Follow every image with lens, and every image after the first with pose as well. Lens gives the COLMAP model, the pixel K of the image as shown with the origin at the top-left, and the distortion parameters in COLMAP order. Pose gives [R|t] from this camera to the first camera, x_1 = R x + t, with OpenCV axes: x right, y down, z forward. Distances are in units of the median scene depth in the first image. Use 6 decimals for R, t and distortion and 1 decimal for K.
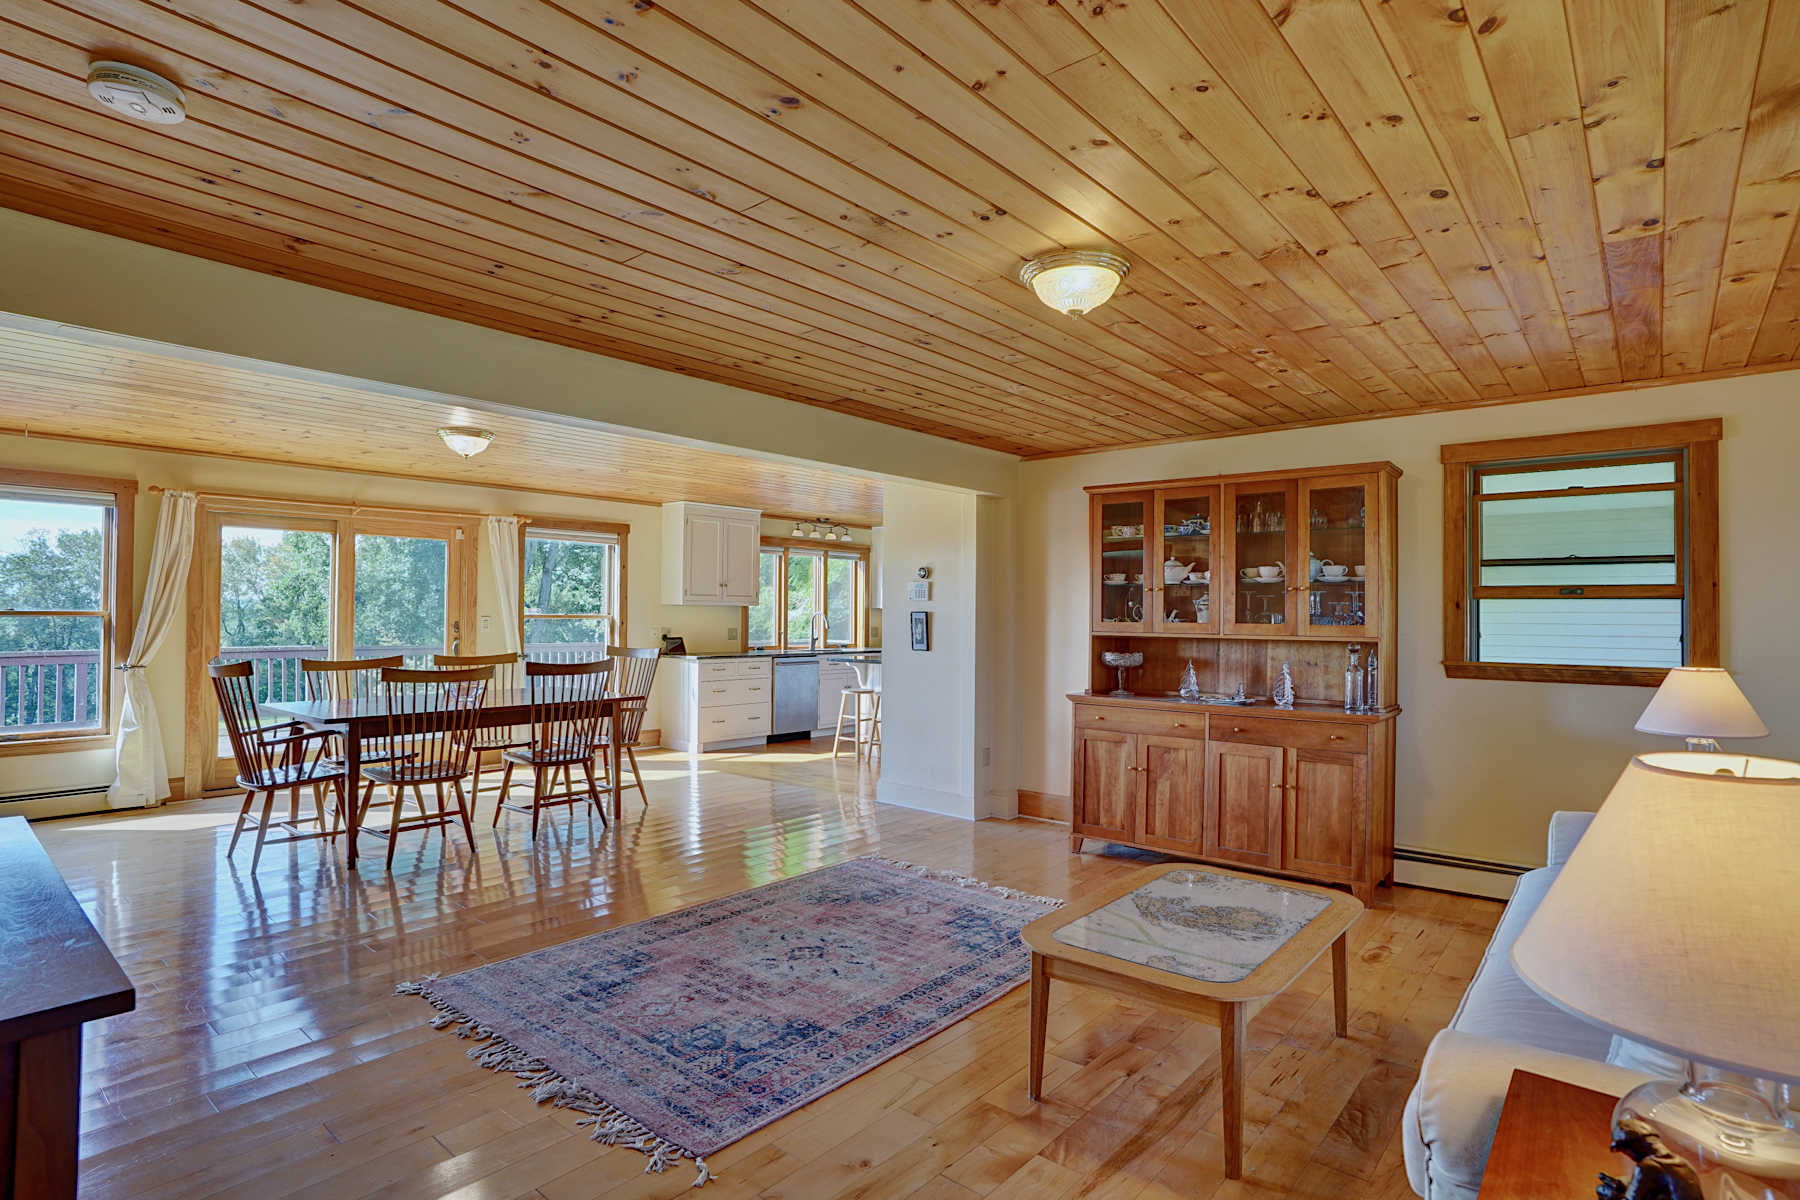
lens RADIAL K [[965.4, 0, 887.2], [0, 965.4, 595.3], [0, 0, 1]] dist [0.015686, 0.002950]
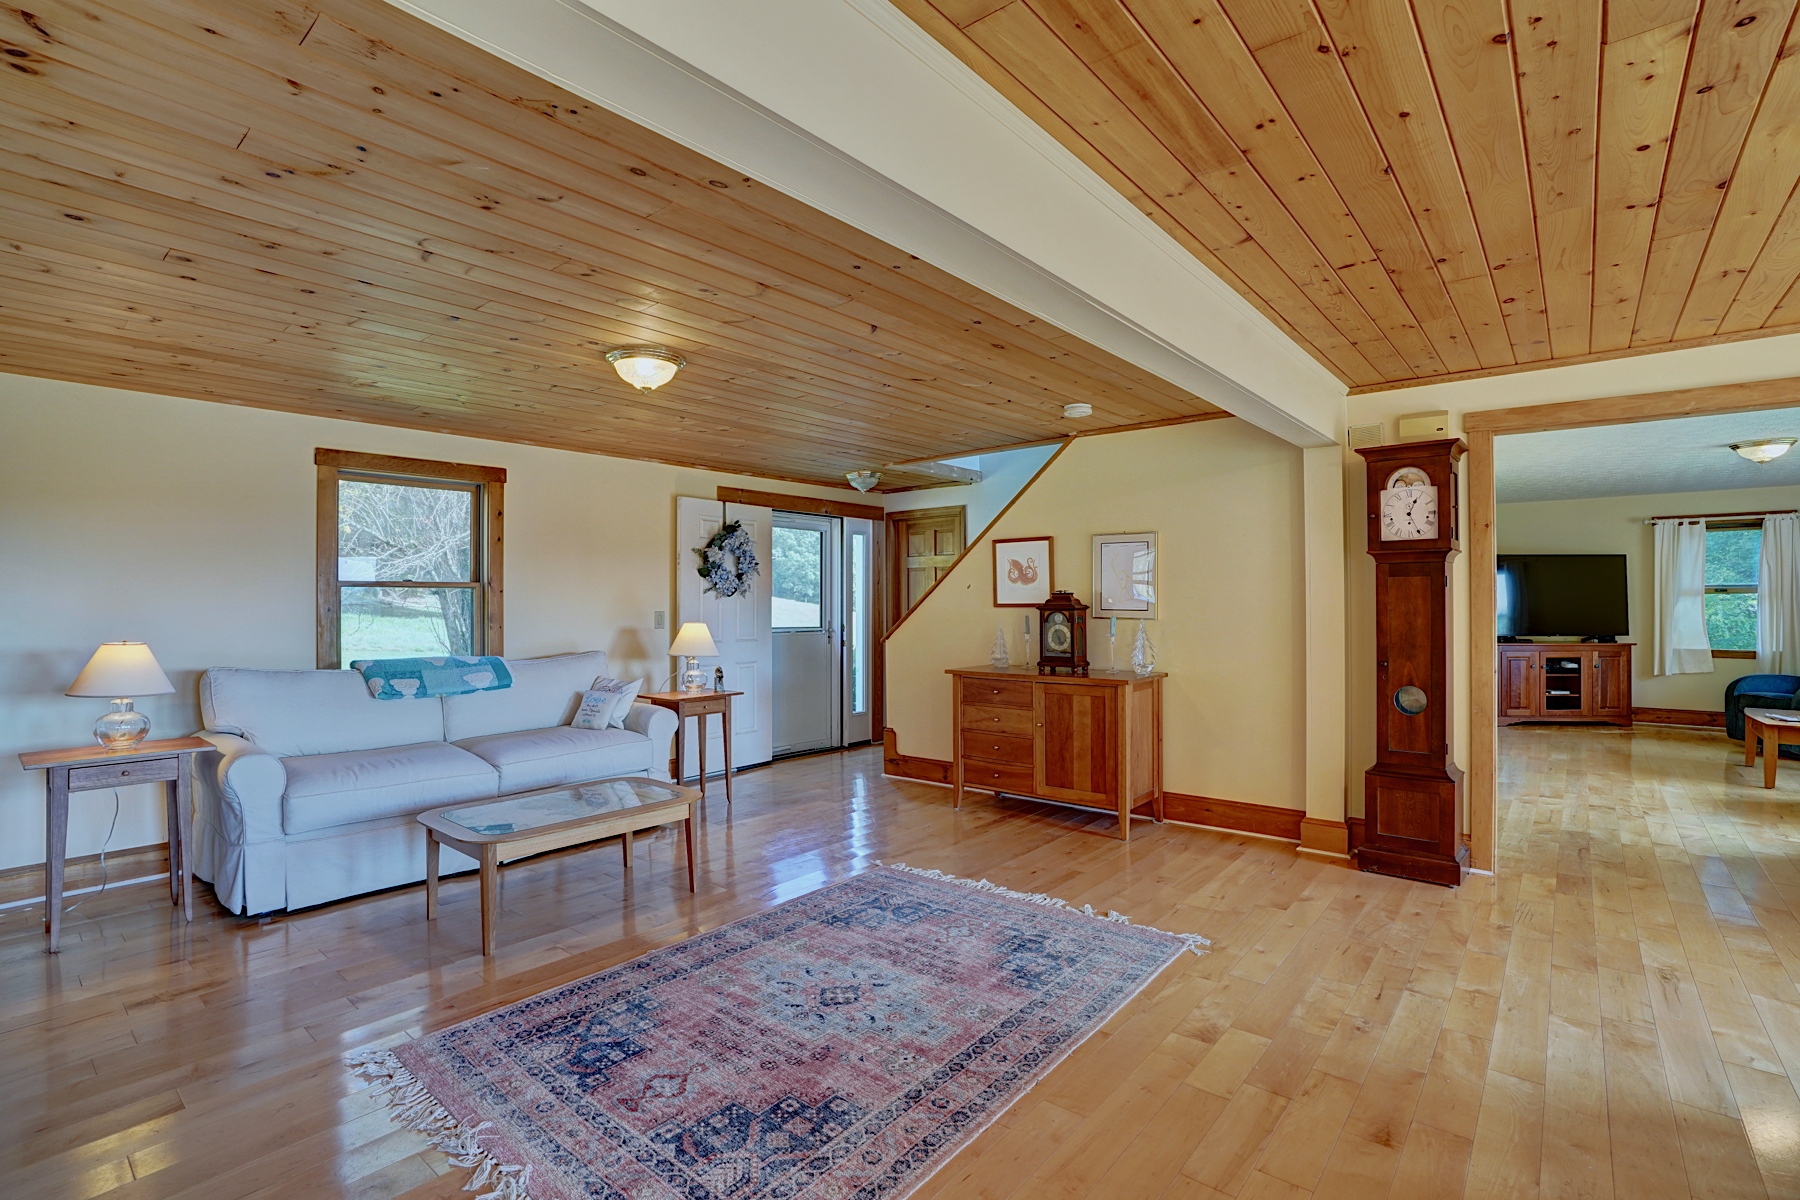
lens RADIAL K [[859.1, 0, 910.3], [0, 859.1, 602.4], [0, 0, 1]] dist [-0.034910, 0.004819]
pose [[-0.999365, -0.004675, -0.035335, -0.068023], [-0.003955, 0.999783, -0.020437, 0.020313], [0.035423, -0.020284, -0.999167, 1.026040]]
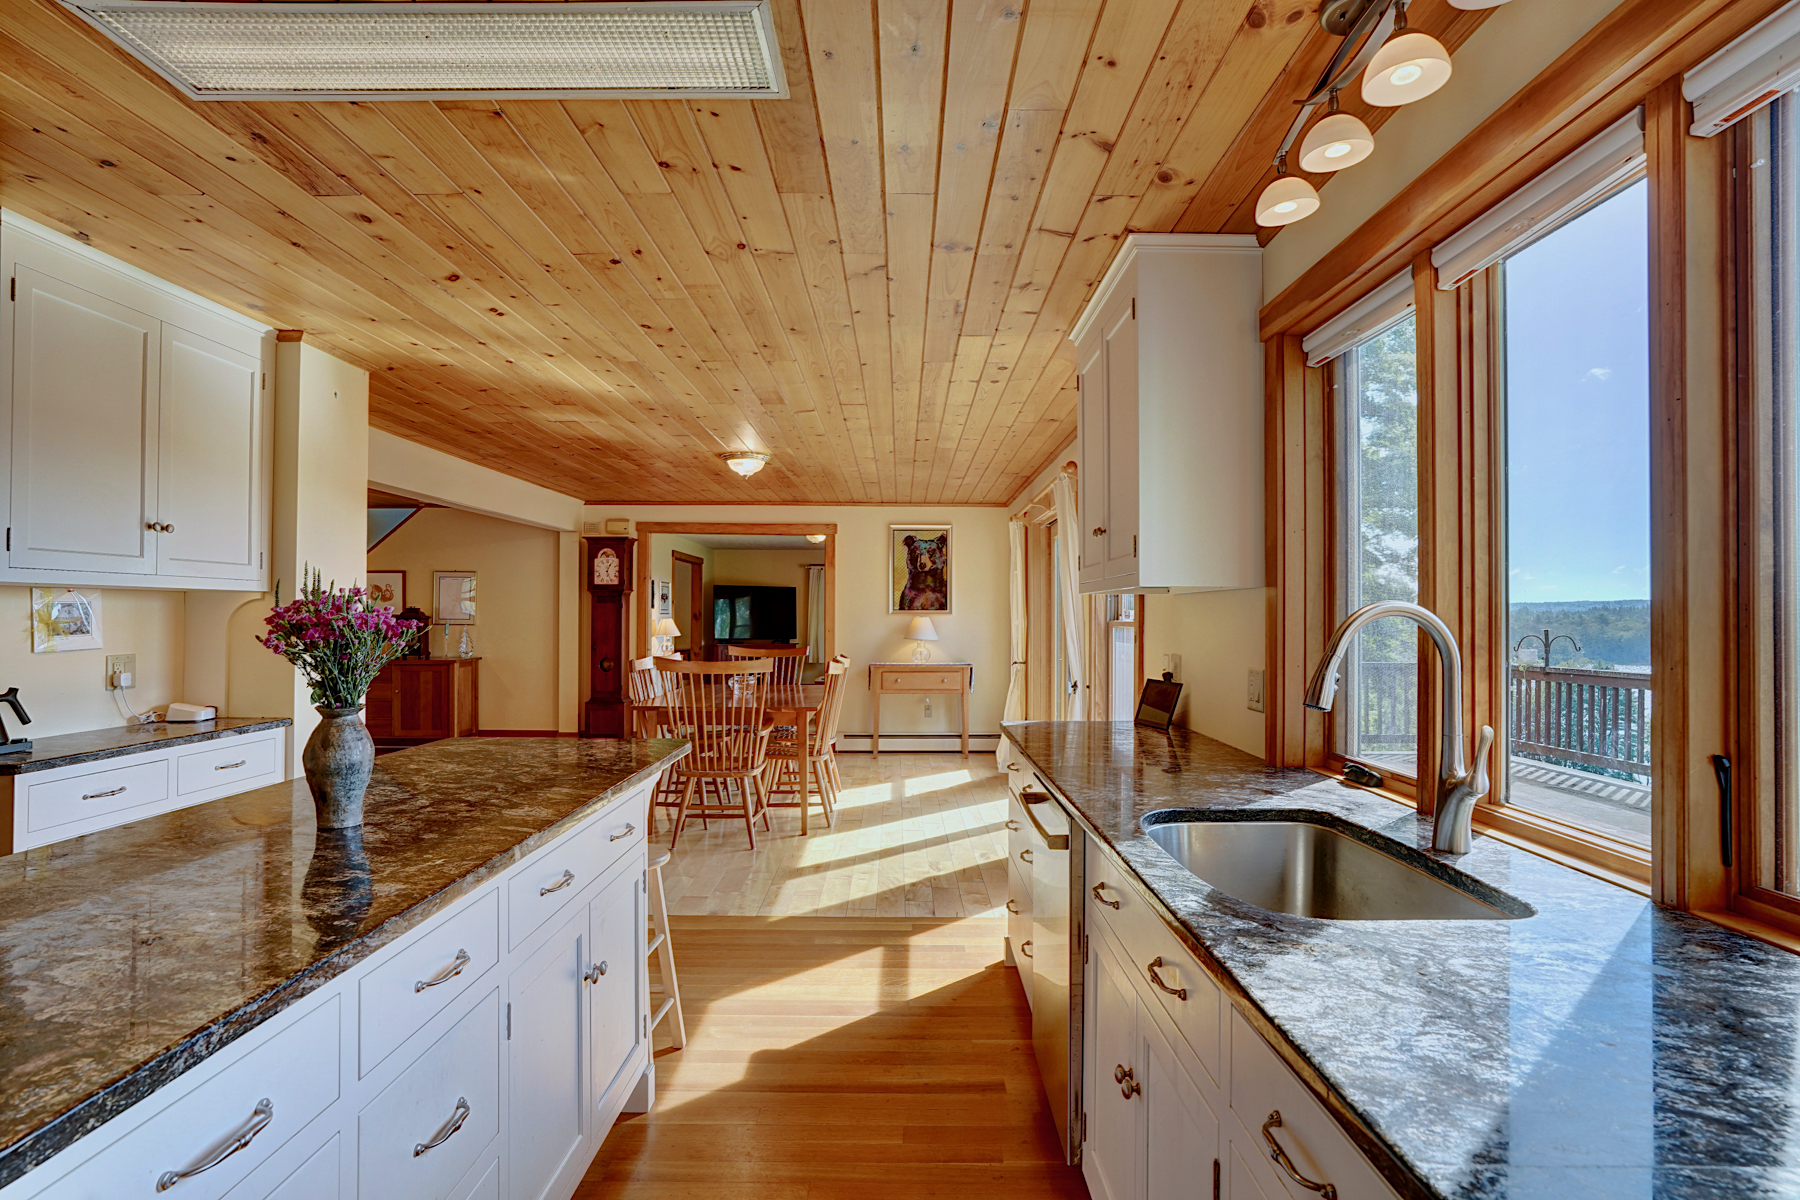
lens RADIAL K [[958.1, 0, 905.0], [0, 958.1, 596.4], [0, 0, 1]] dist [-0.024763, -0.000426]
pose [[-0.748003, -0.026801, -0.663154, 0.136177], [0.000982, 0.999139, -0.041487, 0.035455], [0.663695, -0.031683, -0.747332, 1.713171]]
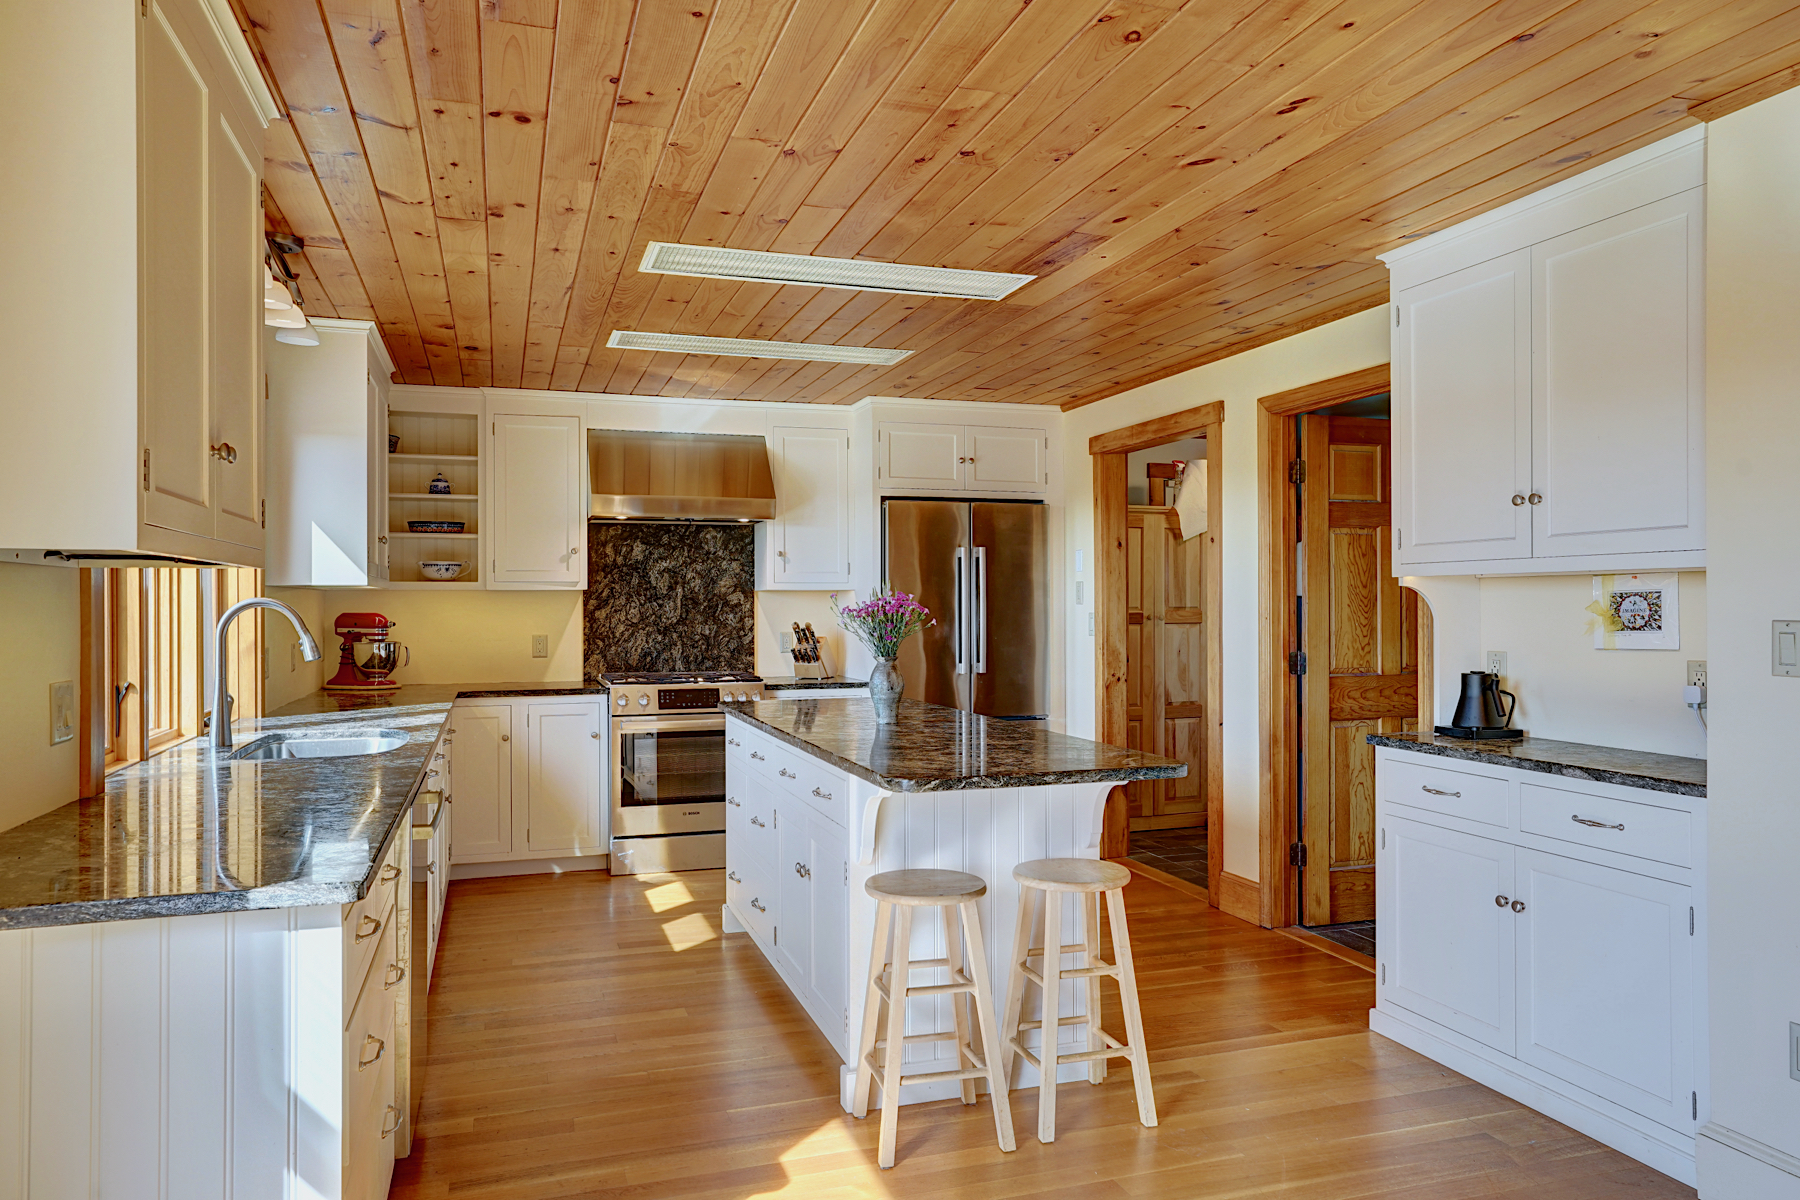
lens RADIAL K [[1218.5, 0, 907.4], [0, 1218.5, 601.8], [0, 0, 1]] dist [-0.002516, -0.000346]
pose [[0.501514, -0.009359, 0.865099, -0.422740], [-0.009411, 0.999823, 0.016272, 0.018090], [-0.865098, -0.016302, 0.501337, 1.118835]]
